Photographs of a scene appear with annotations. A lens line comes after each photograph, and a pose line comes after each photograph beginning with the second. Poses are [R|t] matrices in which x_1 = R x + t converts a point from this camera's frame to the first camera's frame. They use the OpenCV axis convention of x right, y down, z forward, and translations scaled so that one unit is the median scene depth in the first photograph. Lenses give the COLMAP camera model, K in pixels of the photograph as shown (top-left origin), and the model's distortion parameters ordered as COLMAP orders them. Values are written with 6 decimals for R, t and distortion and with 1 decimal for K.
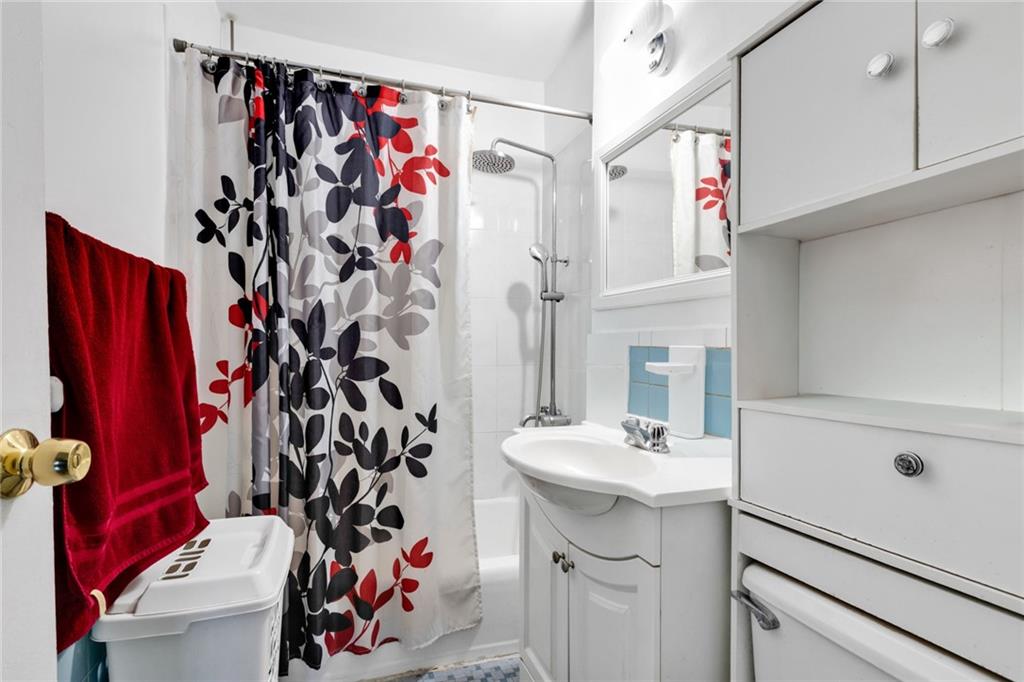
lens RADIAL K [[476.9, 0, 517.2], [0, 476.9, 333.2], [0, 0, 1]] dist [0.002408, 0.000445]
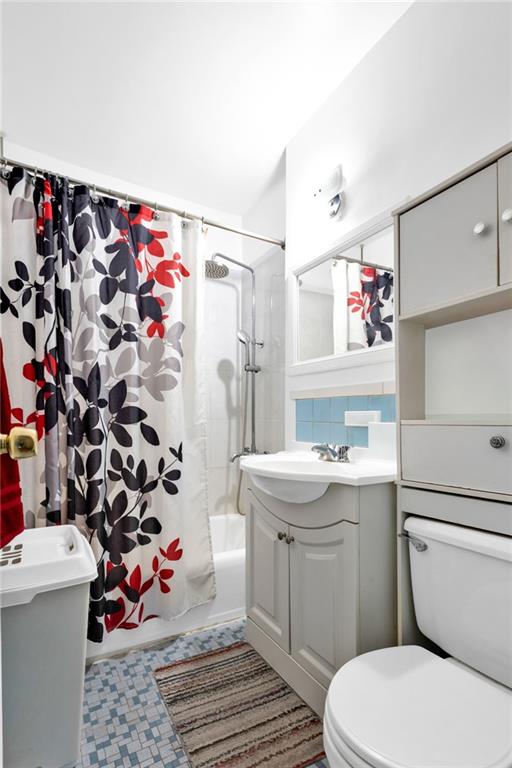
lens RADIAL K [[380.6, 0, 255.5], [0, 380.6, 416.7], [0, 0, 1]] dist [0.001971, 0.000066]
pose [[0.971160, -0.009768, 0.238229, -0.233688], [0.010875, 0.999935, -0.003332, 0.085791], [-0.238181, 0.005826, 0.971203, -0.117911]]
